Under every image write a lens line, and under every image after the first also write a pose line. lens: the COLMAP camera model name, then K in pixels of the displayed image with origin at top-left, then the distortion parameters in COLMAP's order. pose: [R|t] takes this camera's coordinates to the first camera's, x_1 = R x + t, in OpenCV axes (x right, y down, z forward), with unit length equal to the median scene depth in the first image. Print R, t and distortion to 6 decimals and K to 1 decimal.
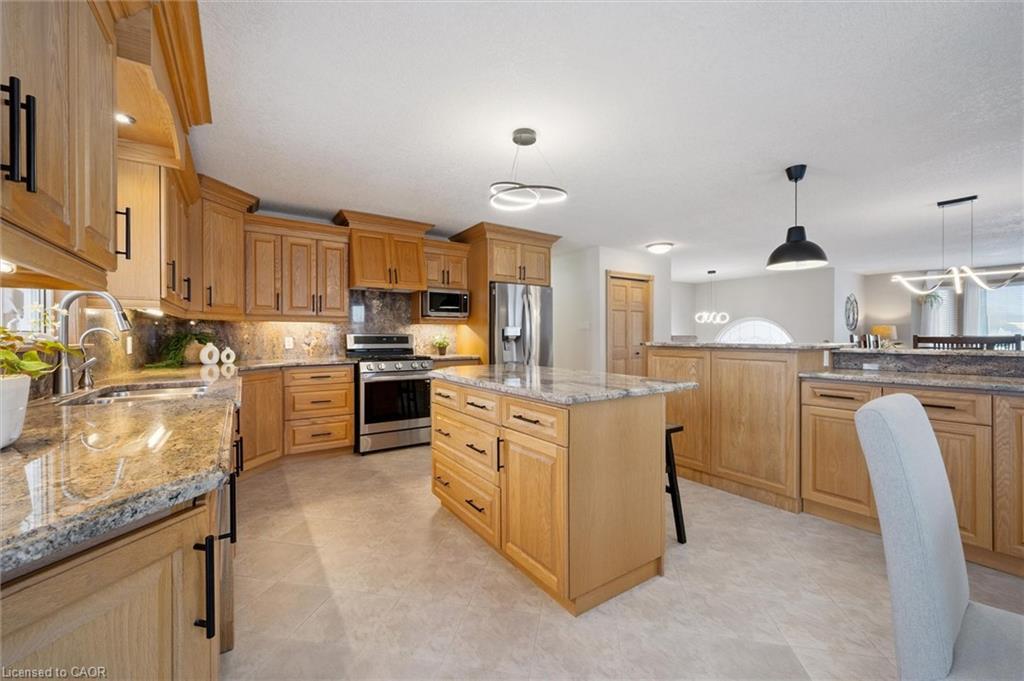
lens RADIAL K [[404.8, 0, 513.5], [0, 404.8, 336.7], [0, 0, 1]] dist [0.000389, 0.000038]
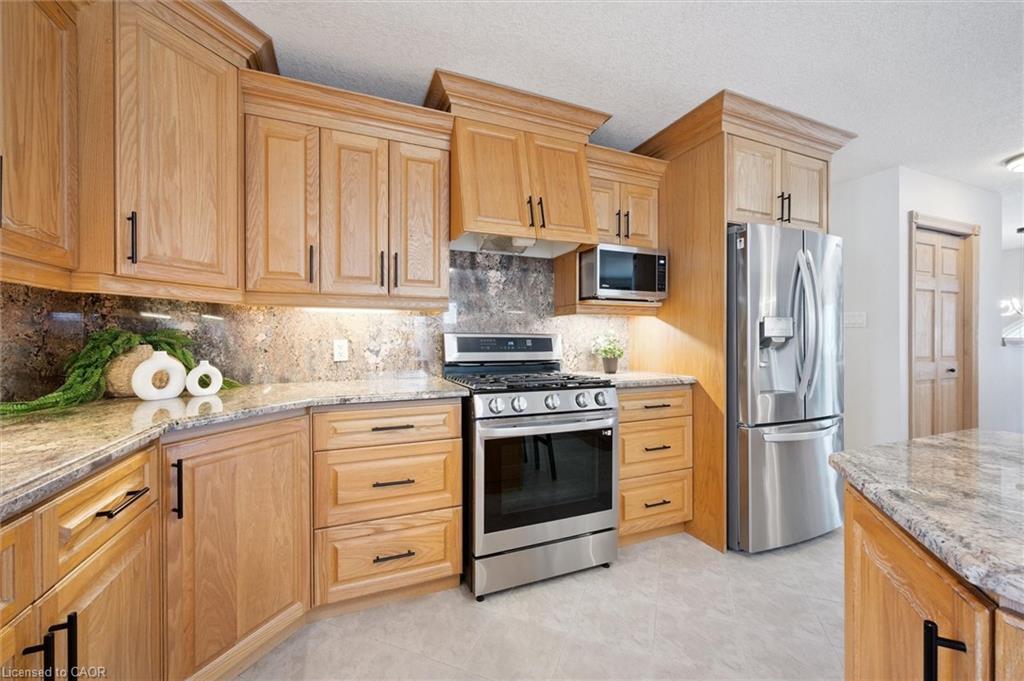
lens RADIAL K [[404.8, 0, 513.5], [0, 404.8, 336.7], [0, 0, 1]] dist [0.000389, 0.000038]
pose [[0.980231, 0.001360, -0.197850, -0.227131], [-0.002252, 0.999988, -0.004282, -0.000032], [0.197842, 0.004643, 0.980223, 0.518596]]
